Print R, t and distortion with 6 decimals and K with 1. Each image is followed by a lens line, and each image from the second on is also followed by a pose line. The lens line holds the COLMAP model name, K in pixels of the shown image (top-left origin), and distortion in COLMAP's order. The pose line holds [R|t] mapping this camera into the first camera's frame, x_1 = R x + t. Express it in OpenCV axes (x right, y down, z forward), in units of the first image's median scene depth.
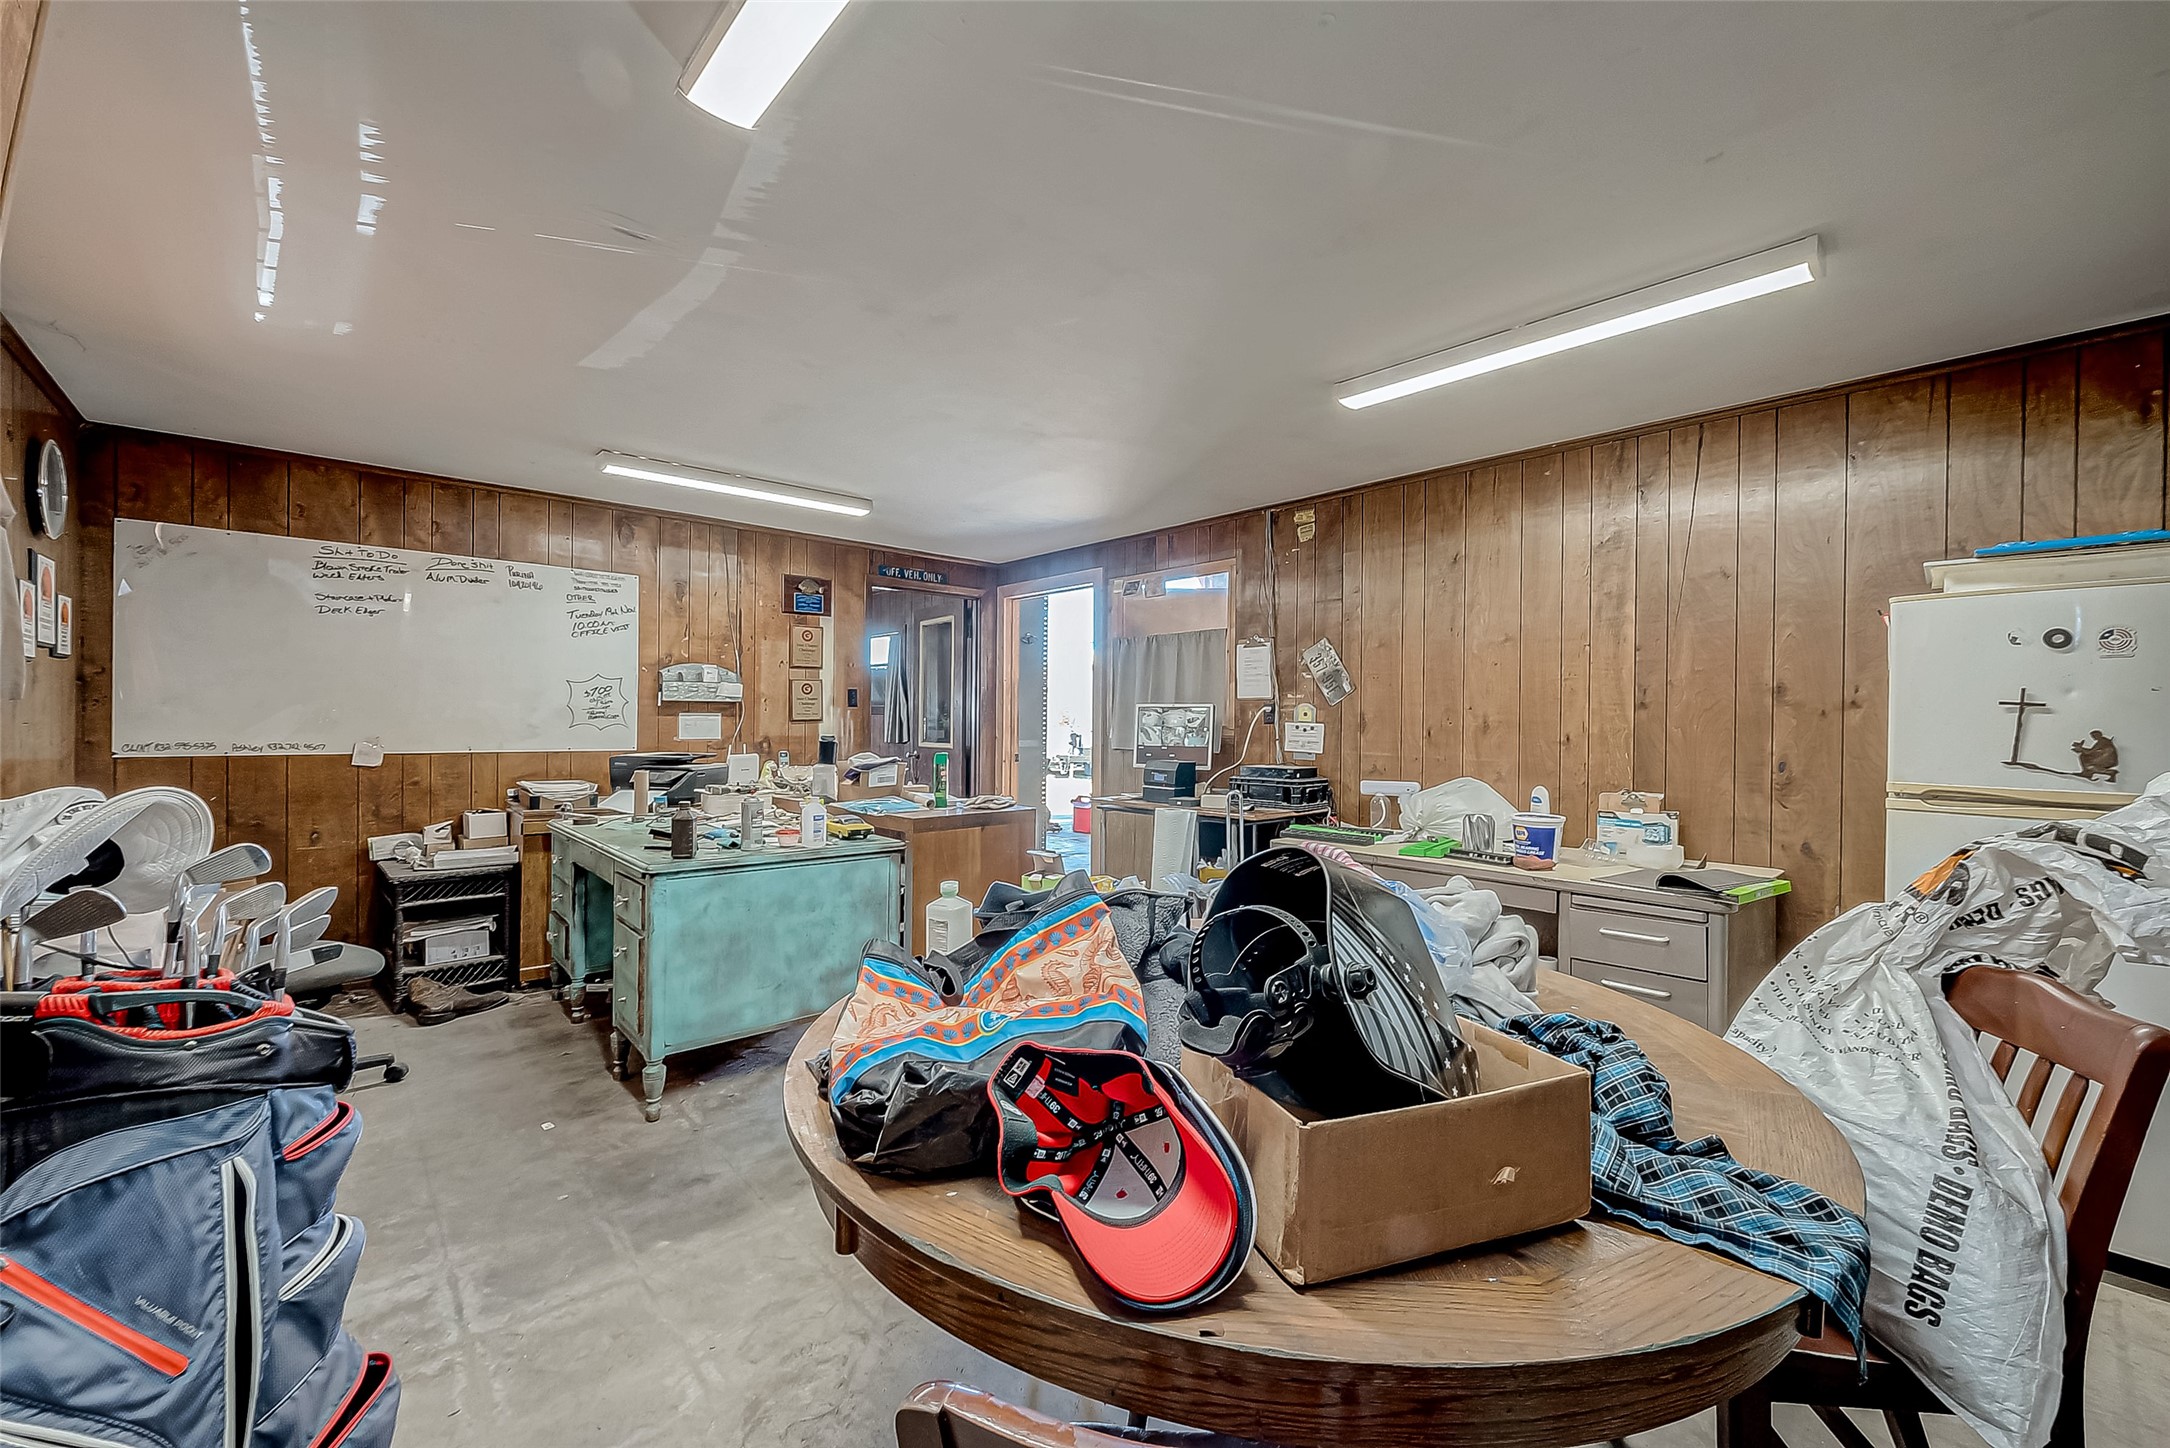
lens RADIAL K [[843.8, 0, 1085.0], [0, 843.8, 724.0], [0, 0, 1]] dist [0.000789, -0.000099]
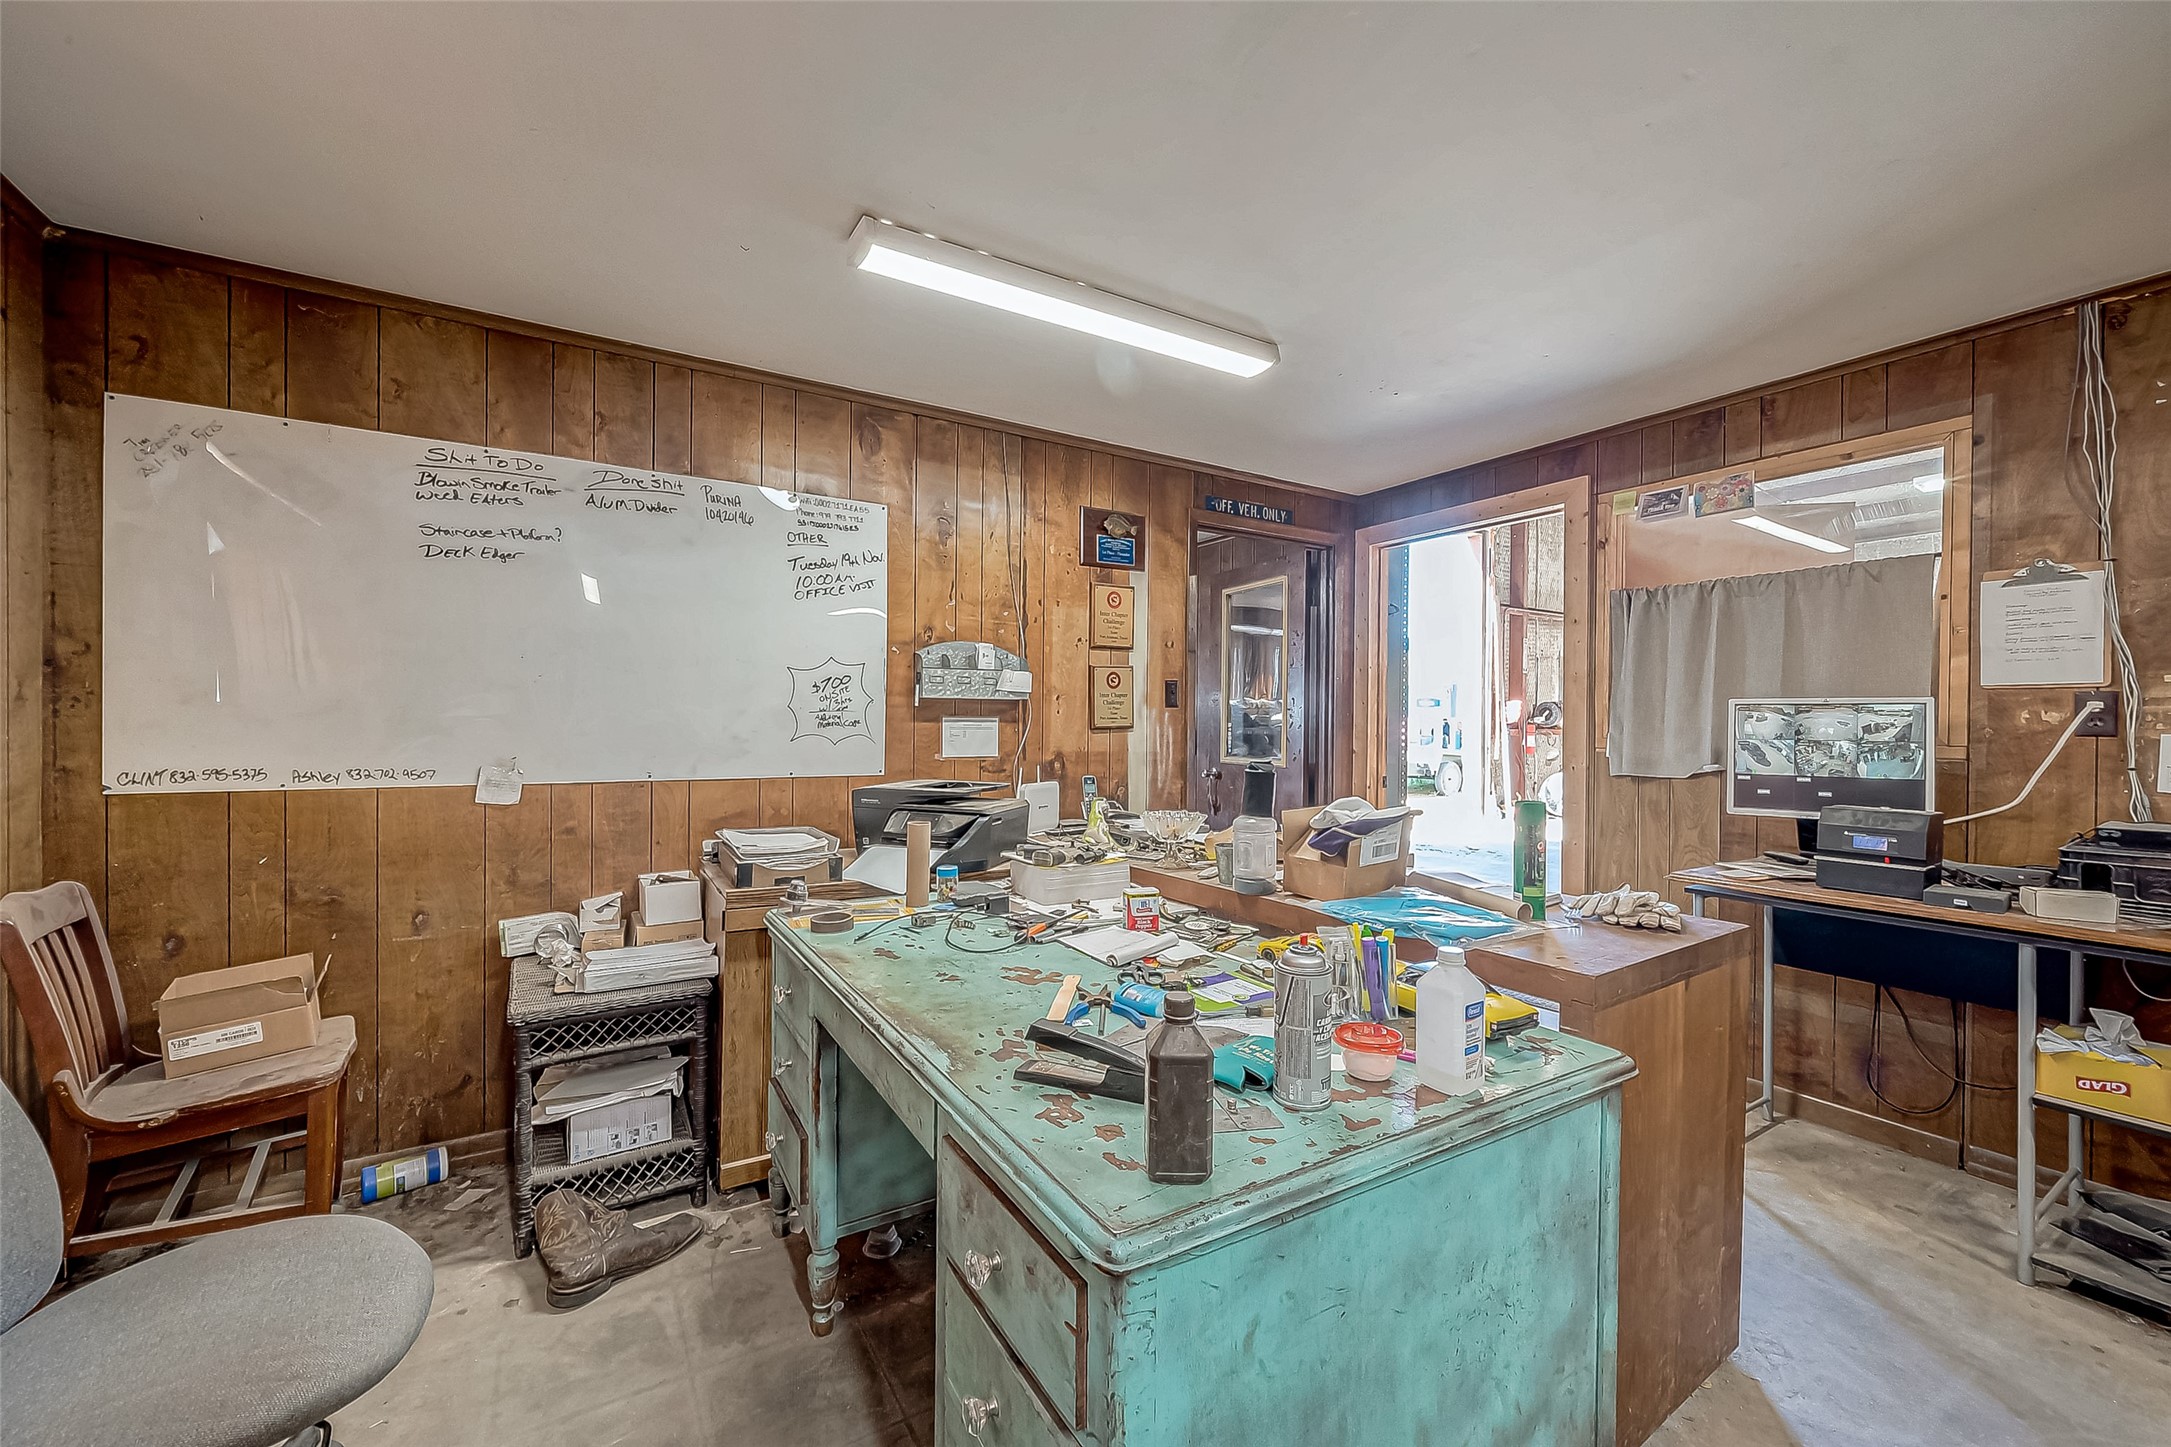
lens RADIAL K [[844.2, 0, 1085.5], [0, 844.2, 723.5], [0, 0, 1]] dist [0.000789, -0.000099]
pose [[0.983154, -0.001221, -0.182773, -0.295255], [0.000573, 0.999993, -0.003600, -0.006728], [0.182776, 0.003435, 0.983149, 0.442747]]
